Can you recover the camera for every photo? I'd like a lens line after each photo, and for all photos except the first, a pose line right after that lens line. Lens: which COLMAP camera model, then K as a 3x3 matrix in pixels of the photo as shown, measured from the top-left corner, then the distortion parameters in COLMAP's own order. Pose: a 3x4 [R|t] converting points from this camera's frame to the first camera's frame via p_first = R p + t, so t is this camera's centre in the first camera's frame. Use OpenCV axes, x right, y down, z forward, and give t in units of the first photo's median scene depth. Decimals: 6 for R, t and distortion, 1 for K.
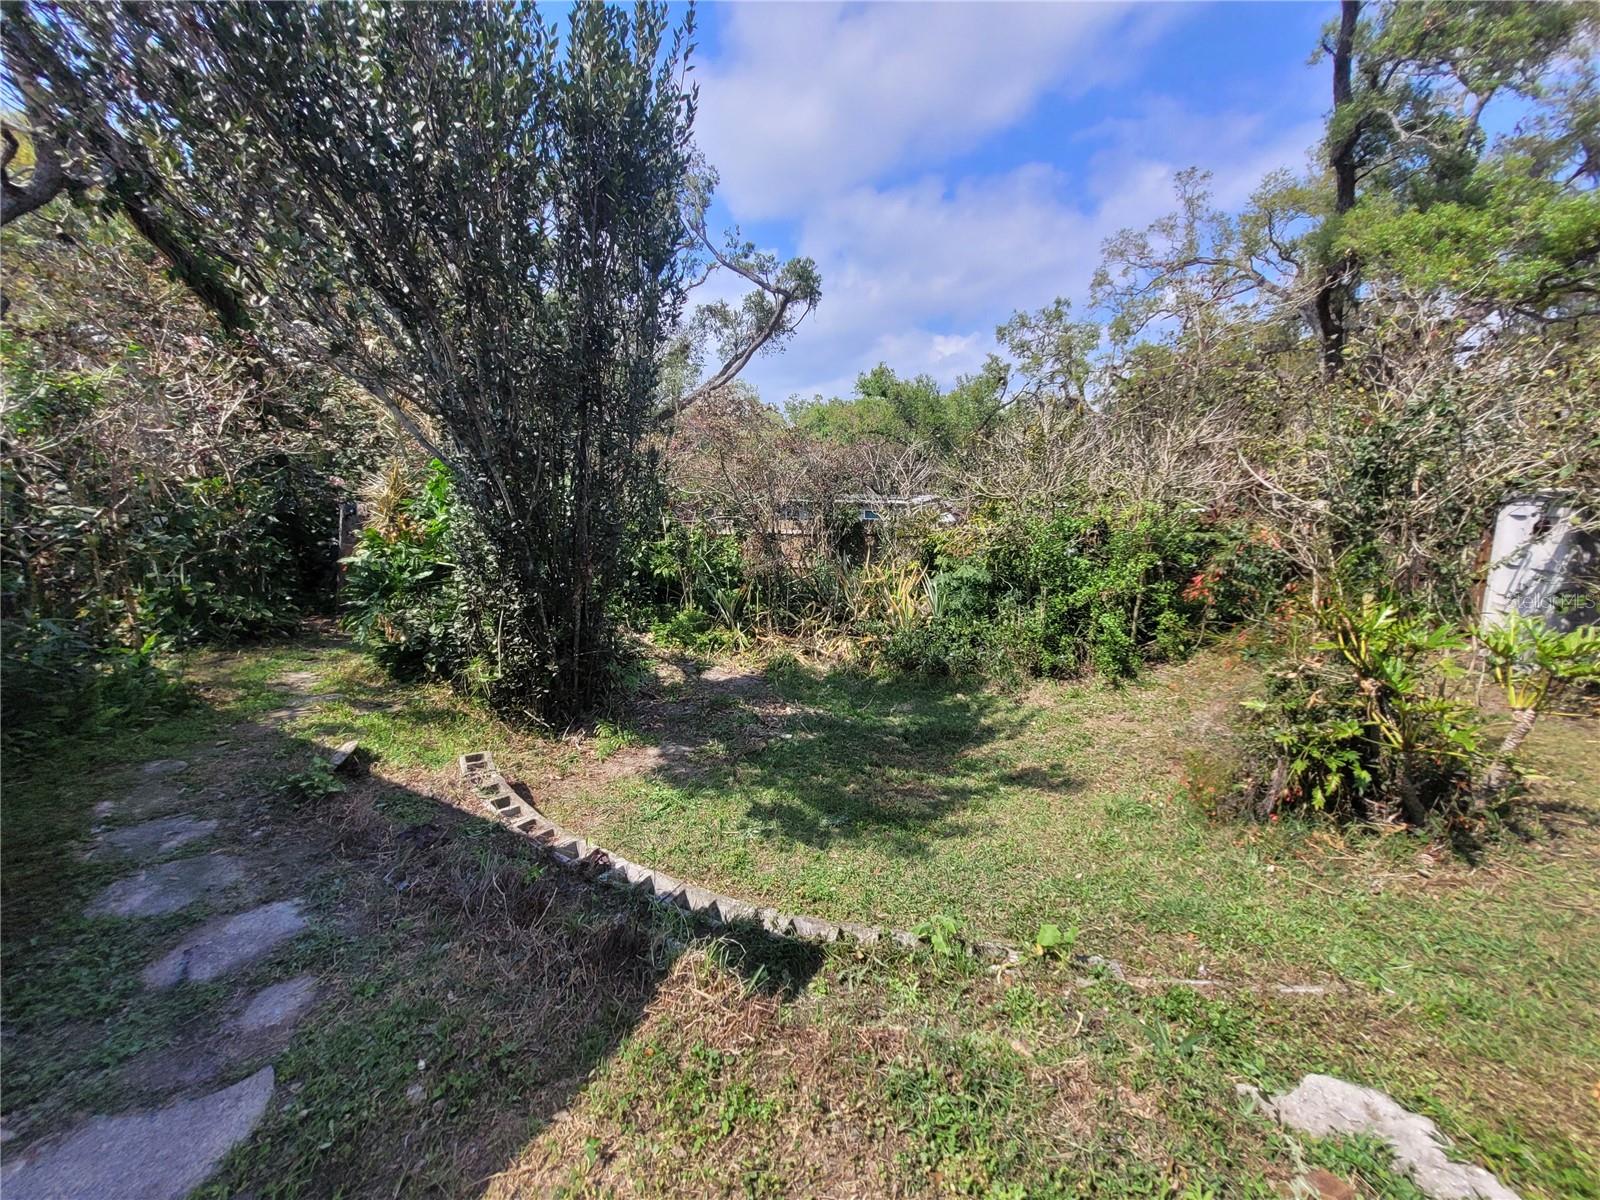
lens RADIAL K [[620.8, 0, 811.7], [0, 620.8, 602.4], [0, 0, 1]] dist [0.018015, -0.004630]
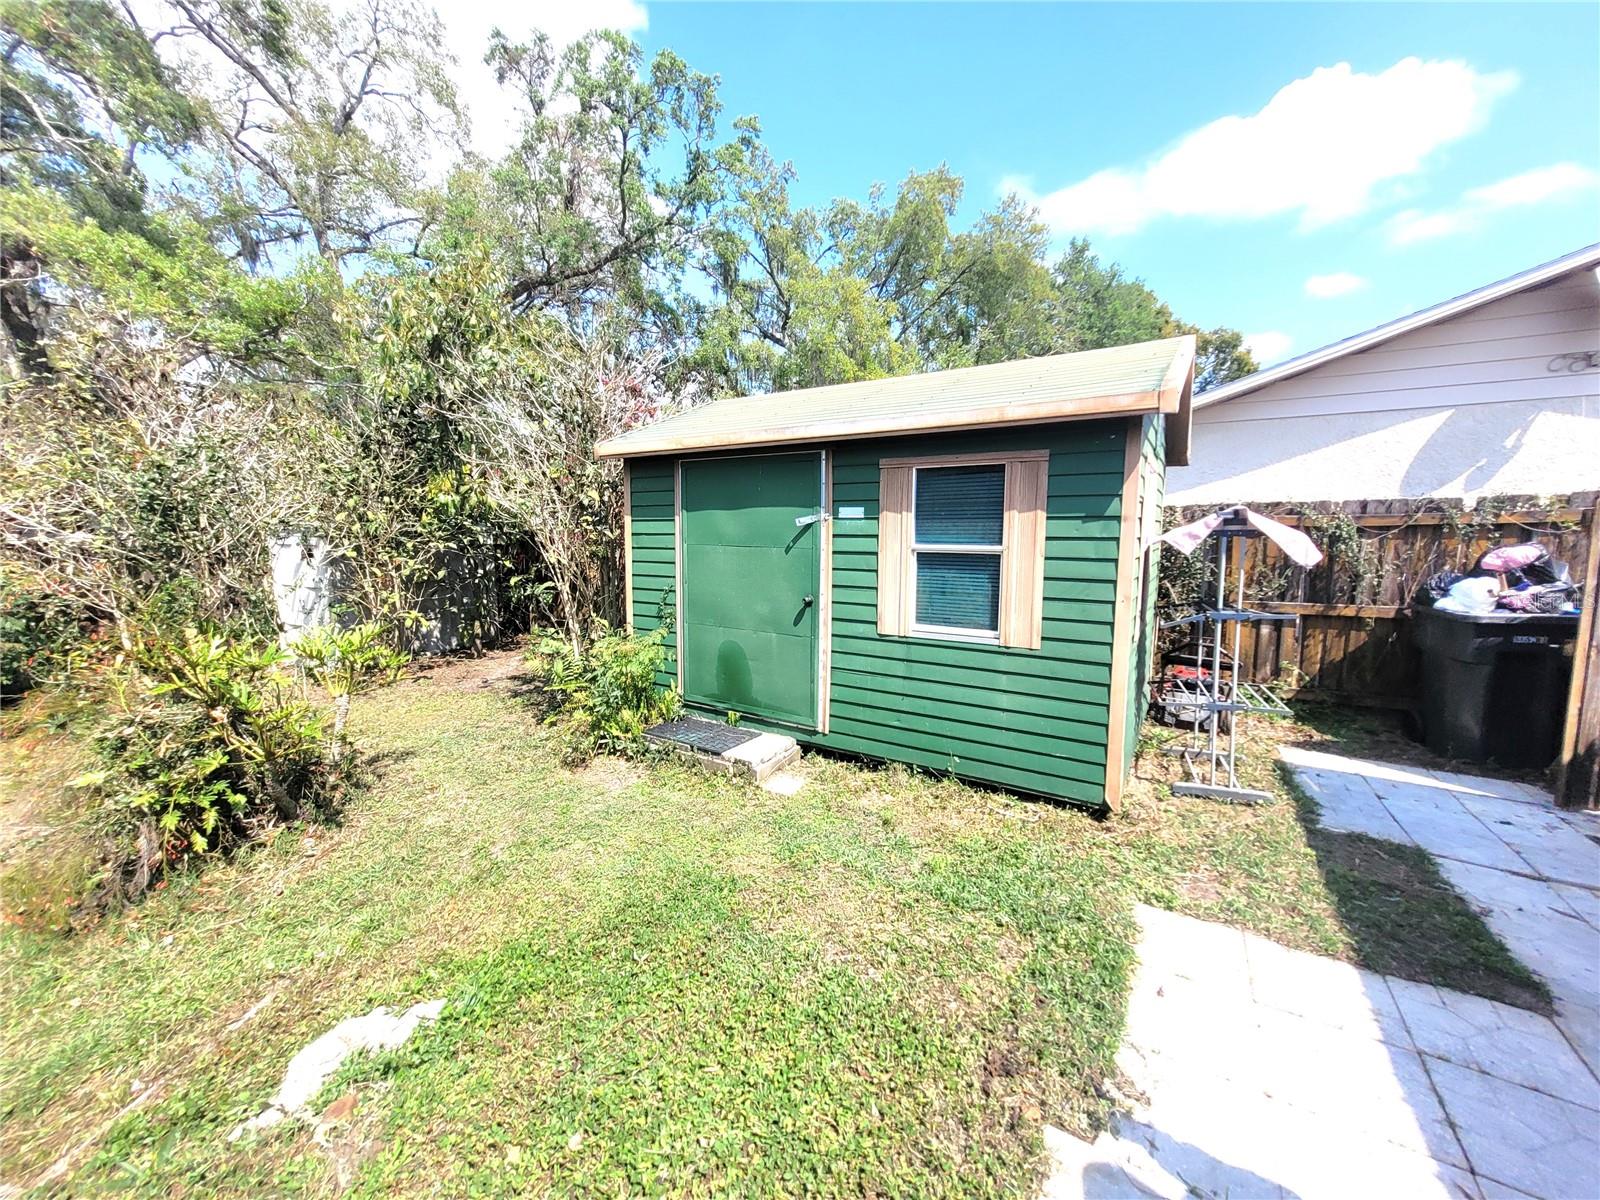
lens RADIAL K [[620.8, 0, 811.7], [0, 620.8, 602.4], [0, 0, 1]] dist [0.018015, -0.004630]
pose [[0.026120, -0.124745, 0.991845, -0.090874], [0.167892, 0.978638, 0.118662, -0.007362], [-0.985459, 0.163423, 0.046506, -0.041752]]
